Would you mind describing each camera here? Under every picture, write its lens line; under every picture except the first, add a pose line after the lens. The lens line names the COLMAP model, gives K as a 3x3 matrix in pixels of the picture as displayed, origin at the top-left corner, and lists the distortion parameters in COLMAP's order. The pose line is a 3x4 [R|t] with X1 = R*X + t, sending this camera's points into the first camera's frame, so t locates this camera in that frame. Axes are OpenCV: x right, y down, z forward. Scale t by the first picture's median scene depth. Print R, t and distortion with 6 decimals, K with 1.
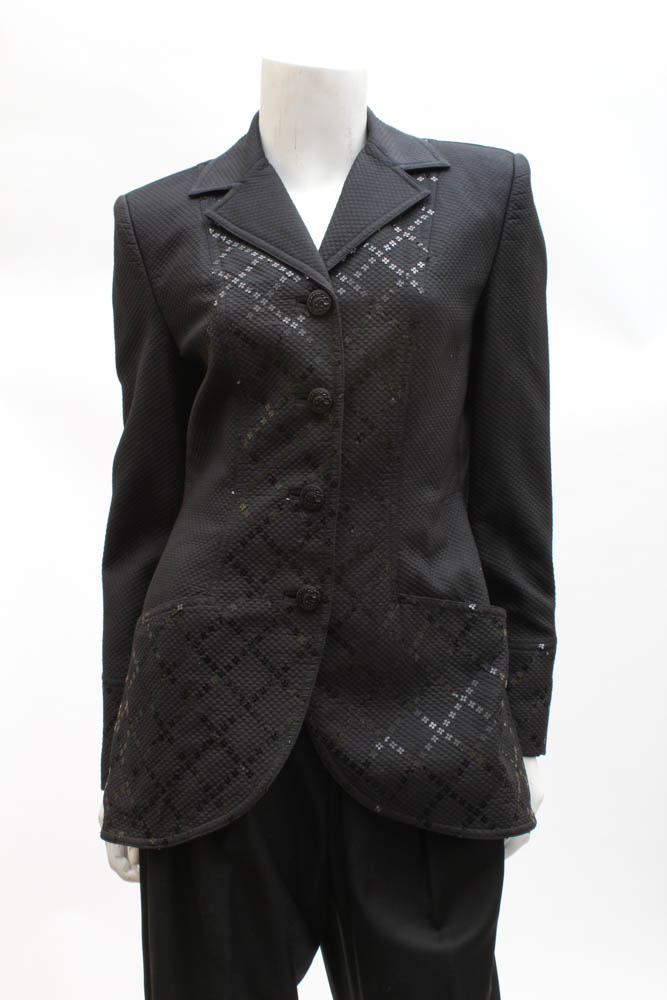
lens RADIAL K [[1383.8, 0, 345.7], [0, 1383.8, 477.2], [0, 0, 1]] dist [-0.070111, 0.000000]
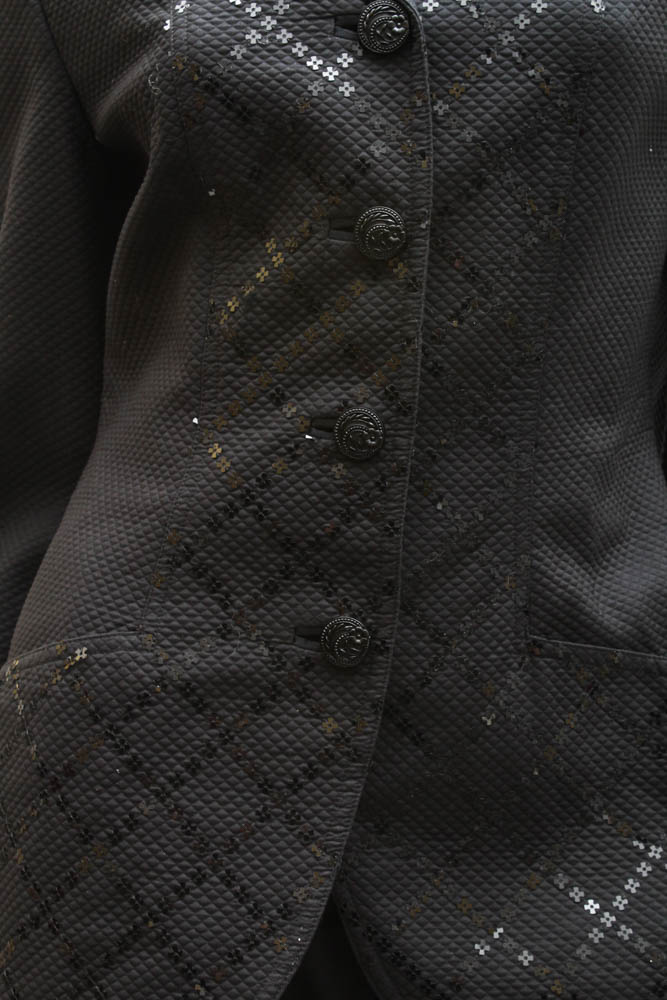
lens RADIAL K [[2070.3, 0, 343.0], [0, 2070.3, 482.1], [0, 0, 1]] dist [0.062757, 0.000000]
pose [[0.999518, 0.025716, -0.017395, -0.016341], [-0.024976, 0.998828, 0.041463, 0.001232], [0.018441, -0.041009, 0.998989, 0.270139]]
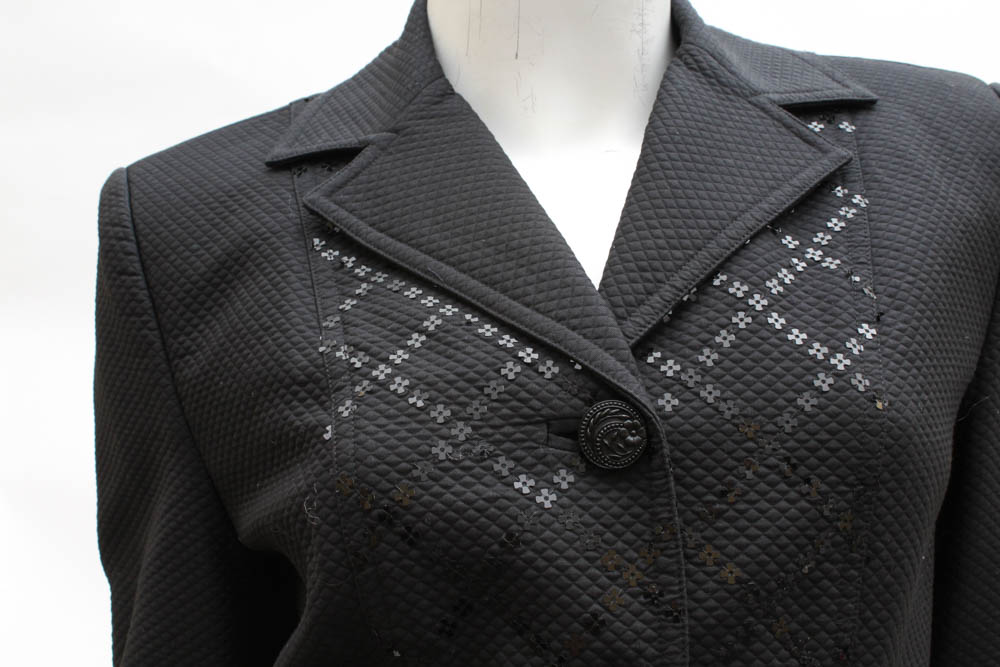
lens RADIAL K [[1364.4, 0, 500.4], [0, 1364.4, 331.7], [0, 0, 1]] dist [-0.037096, 0.000000]
pose [[0.999251, 0.002784, 0.038587, -0.061317], [0.002243, 0.991561, -0.129622, -0.103964], [-0.038622, 0.129612, 0.990812, 0.623629]]
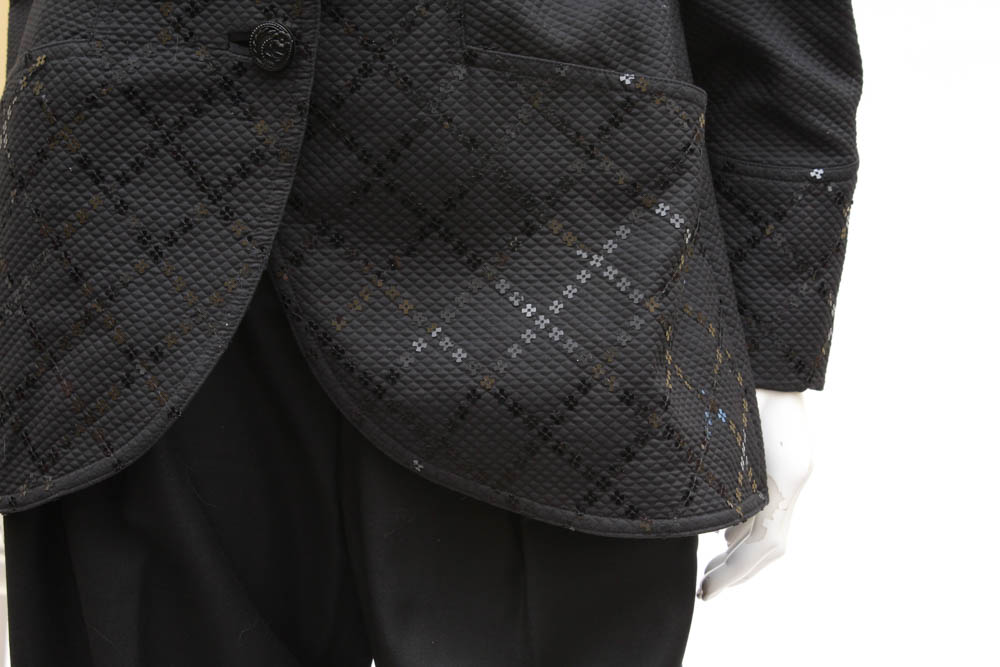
lens RADIAL K [[2268.8, 0, 500.7], [0, 2268.8, 337.3], [0, 0, 1]] dist [0.064219, 0.000000]
pose [[0.975895, 0.046829, -0.213156, 0.231624], [-0.012782, 0.987295, 0.158382, 0.058122], [0.217864, -0.151839, 0.964095, 0.194415]]
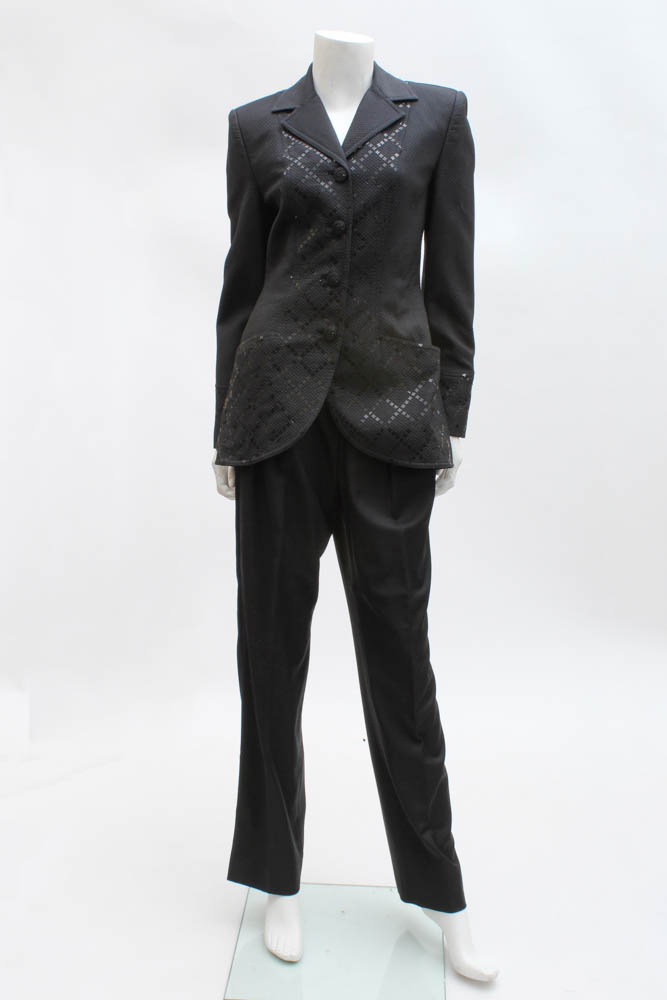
lens RADIAL K [[1343.4, 0, 359.3], [0, 1343.4, 472.3], [0, 0, 1]] dist [-0.042114, 0.000000]
pose [[0.998778, 0.034122, -0.035752, 0.082108], [-0.030763, 0.995411, 0.090611, 0.105406], [0.038680, -0.089401, 0.995244, -0.806703]]
